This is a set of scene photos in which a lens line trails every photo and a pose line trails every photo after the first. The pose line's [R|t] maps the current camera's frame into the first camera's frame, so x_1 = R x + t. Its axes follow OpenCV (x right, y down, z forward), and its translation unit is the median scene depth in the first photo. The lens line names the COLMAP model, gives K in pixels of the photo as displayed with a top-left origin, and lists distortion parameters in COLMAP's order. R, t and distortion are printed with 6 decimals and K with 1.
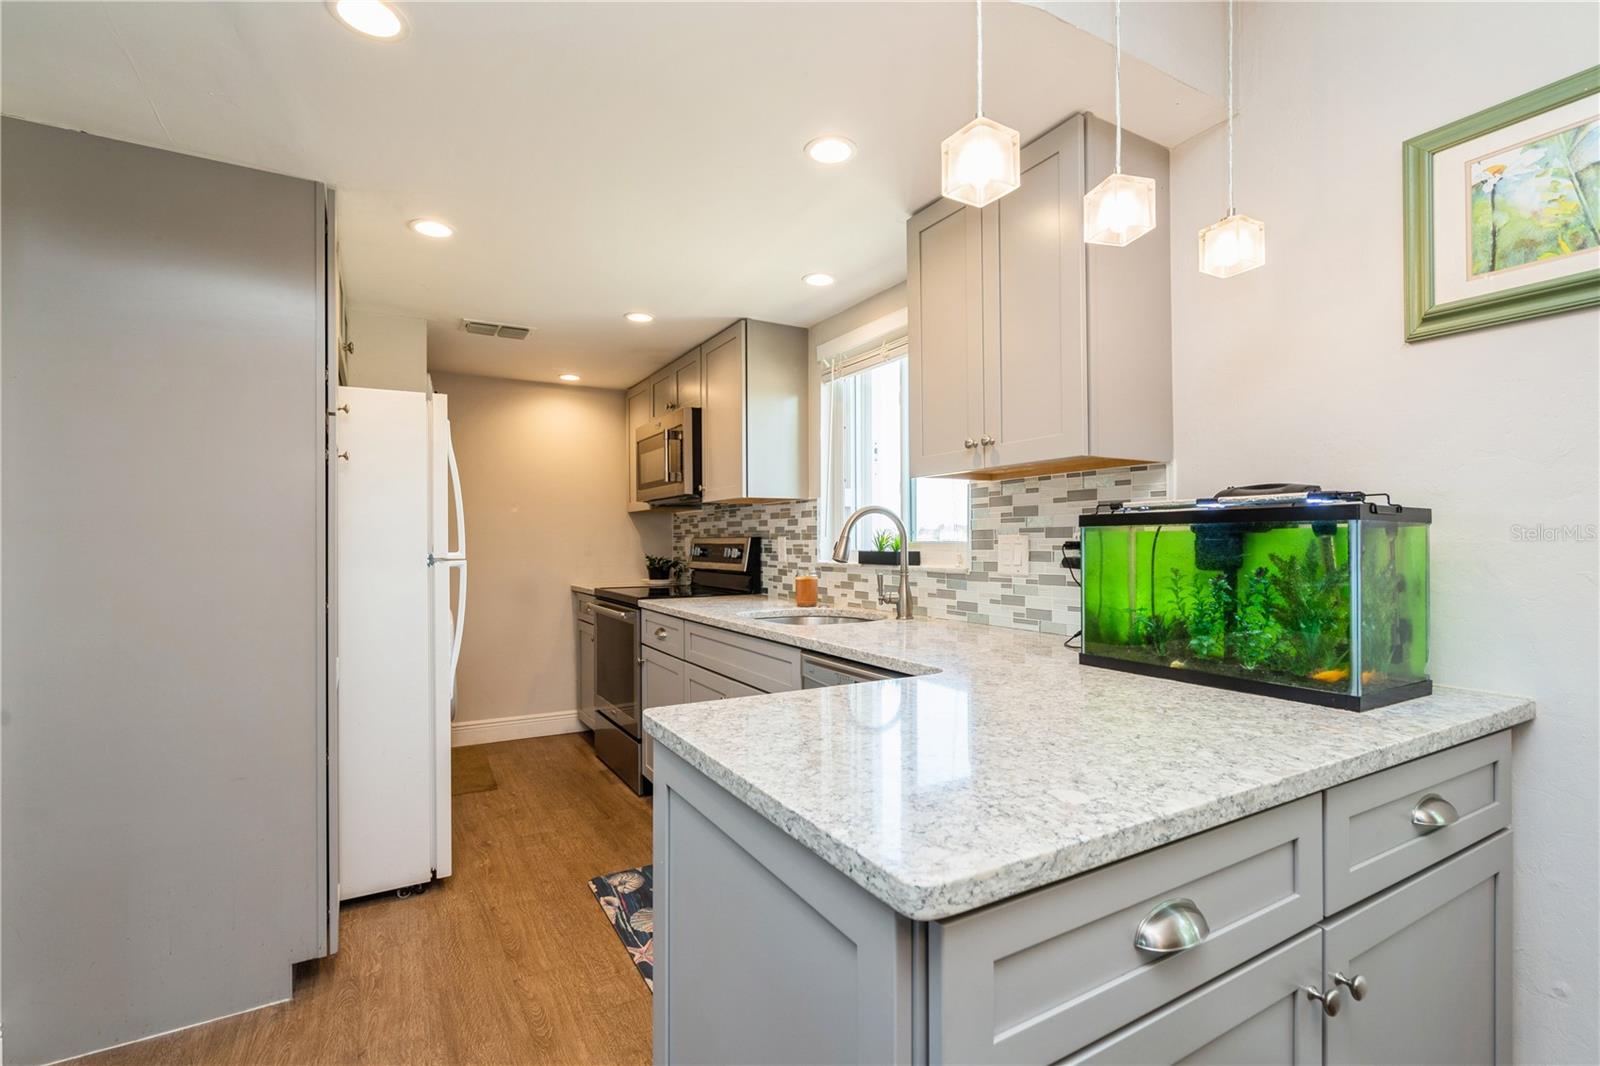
lens RADIAL K [[732.0, 0, 794.7], [0, 732.0, 541.5], [0, 0, 1]] dist [-0.002414, -0.000239]
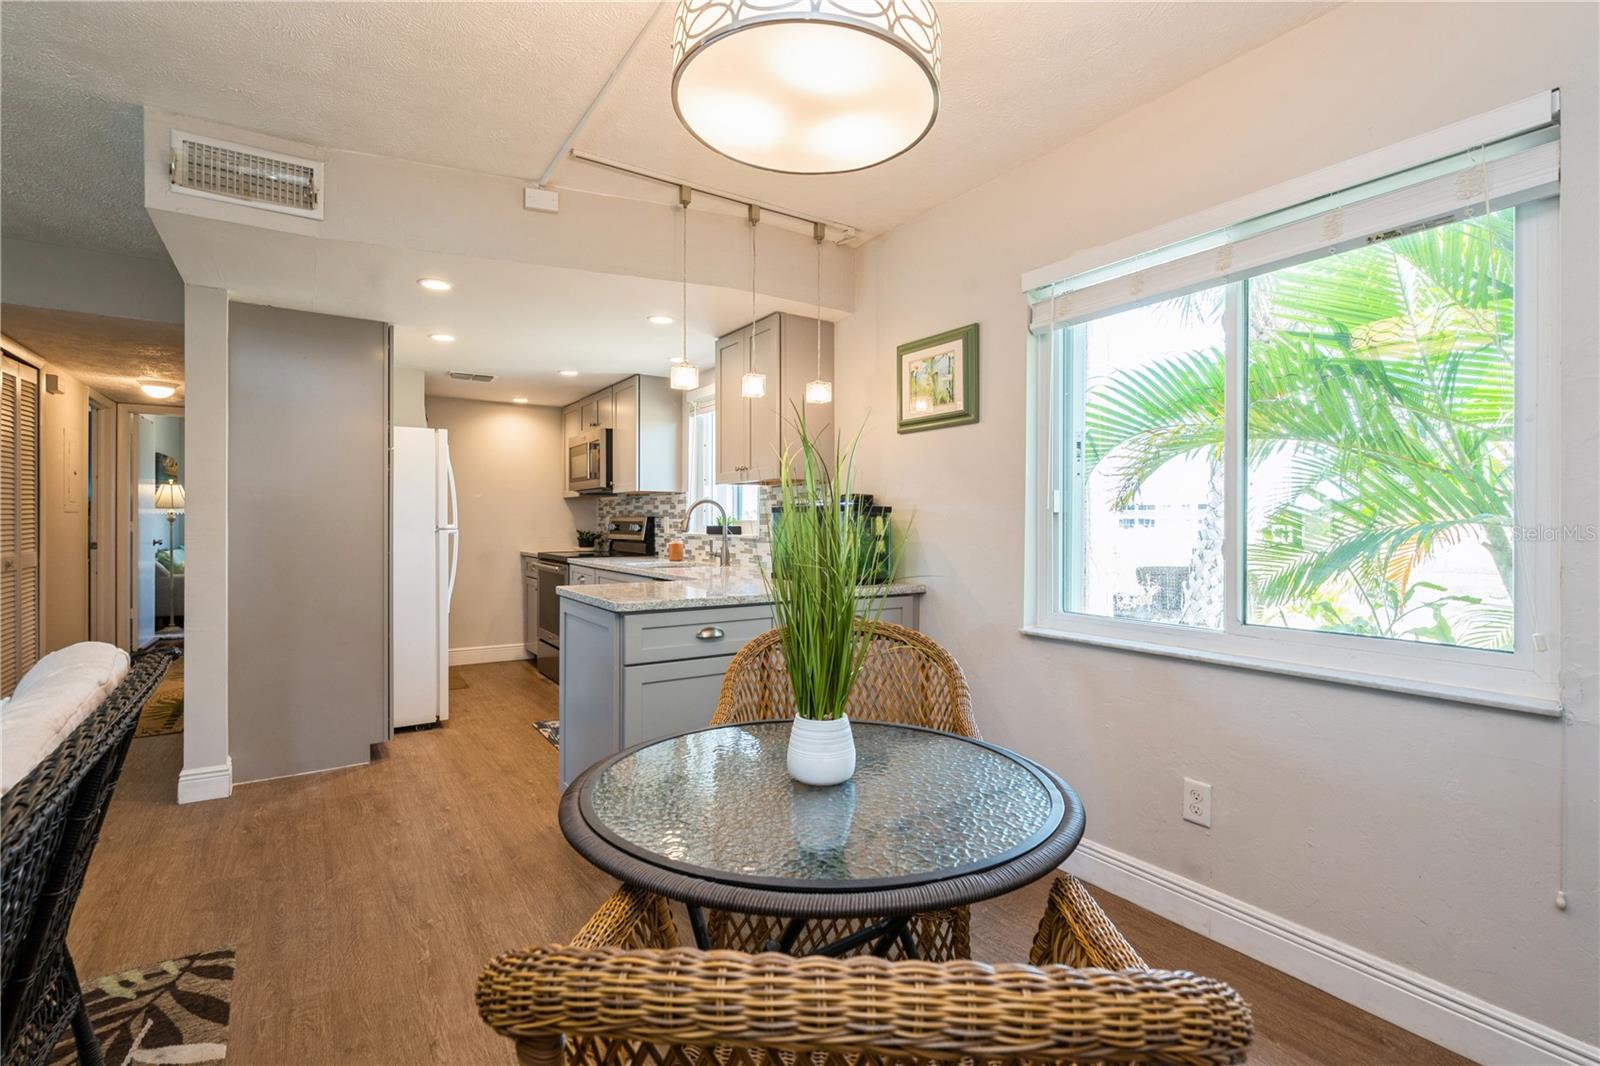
lens RADIAL K [[732.0, 0, 794.6], [0, 732.0, 526.6], [0, 0, 1]] dist [-0.002414, -0.000239]
pose [[0.997669, 0.006109, 0.067962, 0.148848], [-0.006527, 0.999961, 0.005943, 0.003163], [-0.067923, -0.006373, 0.997670, -0.528989]]
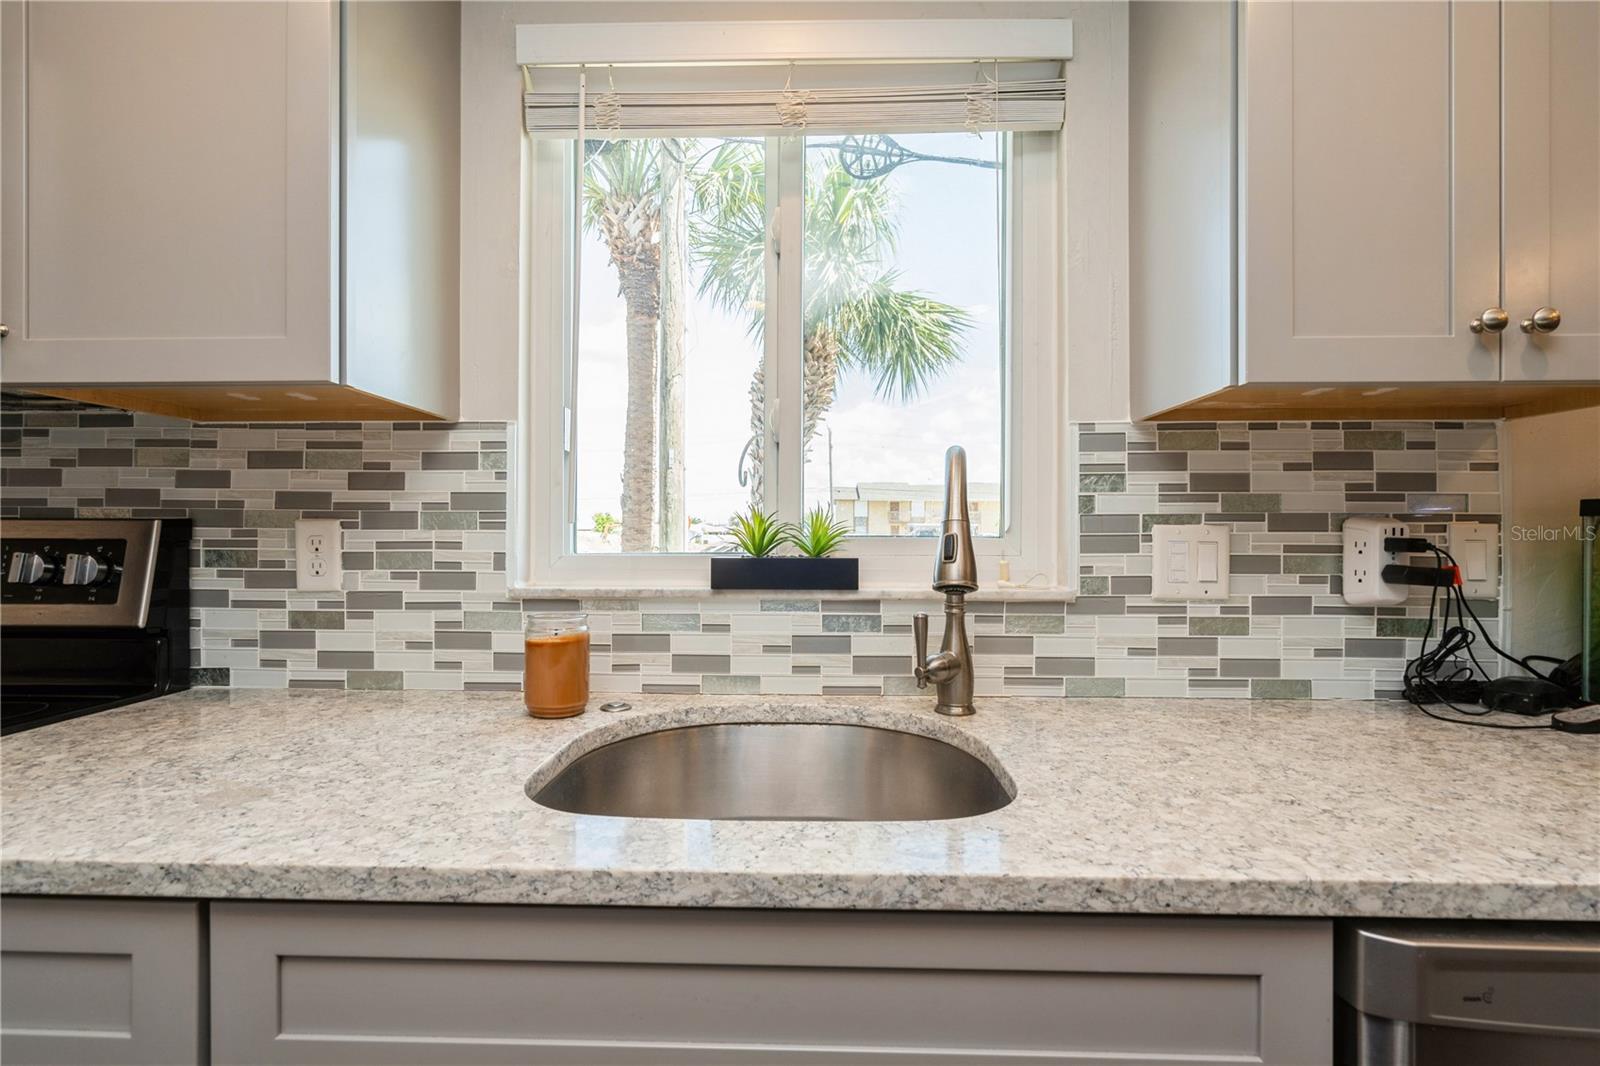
lens RADIAL K [[732.0, 0, 795.2], [0, 732.0, 541.7], [0, 0, 1]] dist [-0.002414, -0.000239]
pose [[0.515317, 0.001087, 0.856999, -0.212719], [-0.005112, 0.999985, 0.001805, 0.002443], [-0.856984, -0.005311, 0.515315, 0.654329]]
